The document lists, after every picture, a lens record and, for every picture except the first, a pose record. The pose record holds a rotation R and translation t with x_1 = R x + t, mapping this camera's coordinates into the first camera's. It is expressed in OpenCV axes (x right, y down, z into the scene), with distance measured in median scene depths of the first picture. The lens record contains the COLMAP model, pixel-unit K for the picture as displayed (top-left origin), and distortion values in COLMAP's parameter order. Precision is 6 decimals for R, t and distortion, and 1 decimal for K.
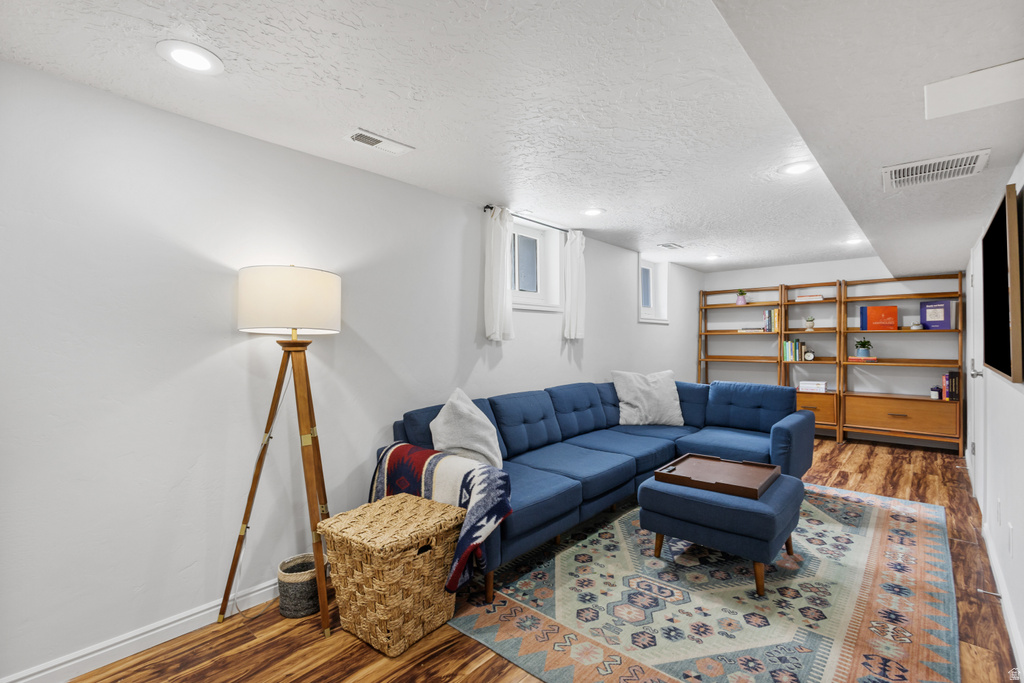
lens RADIAL K [[474.8, 0, 512.6], [0, 474.8, 343.9], [0, 0, 1]] dist [0.007292, -0.001285]
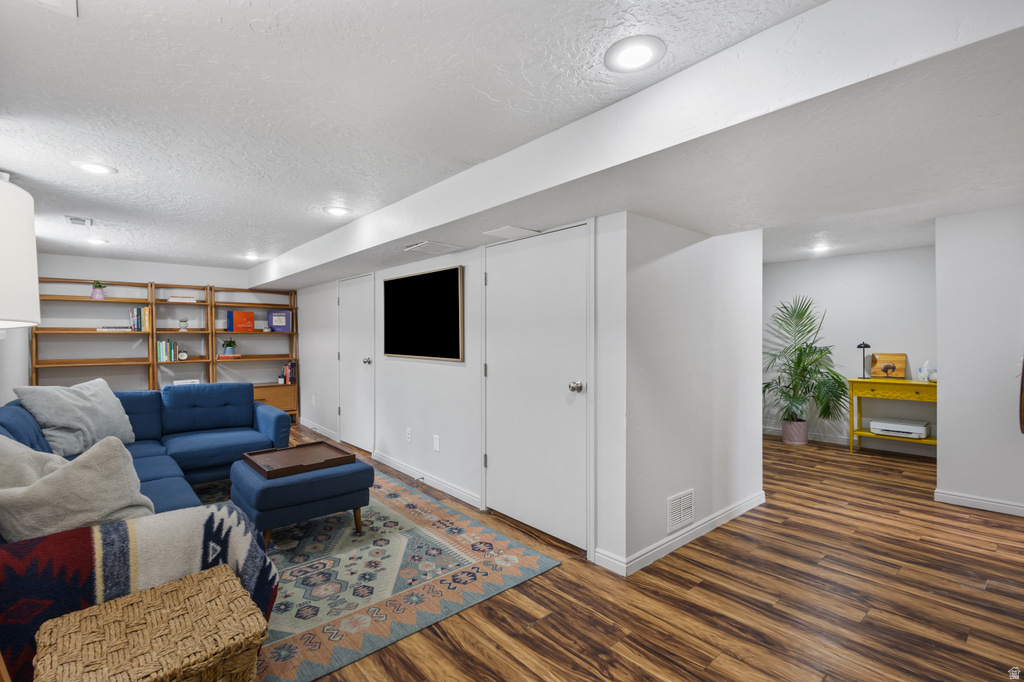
lens RADIAL K [[474.8, 0, 513.5], [0, 474.8, 339.1], [0, 0, 1]] dist [0.007292, -0.001285]
pose [[0.118166, -0.001371, 0.992993, -0.363861], [0.008612, 0.999963, 0.000355, -0.005231], [-0.992957, 0.008510, 0.118173, 0.198626]]
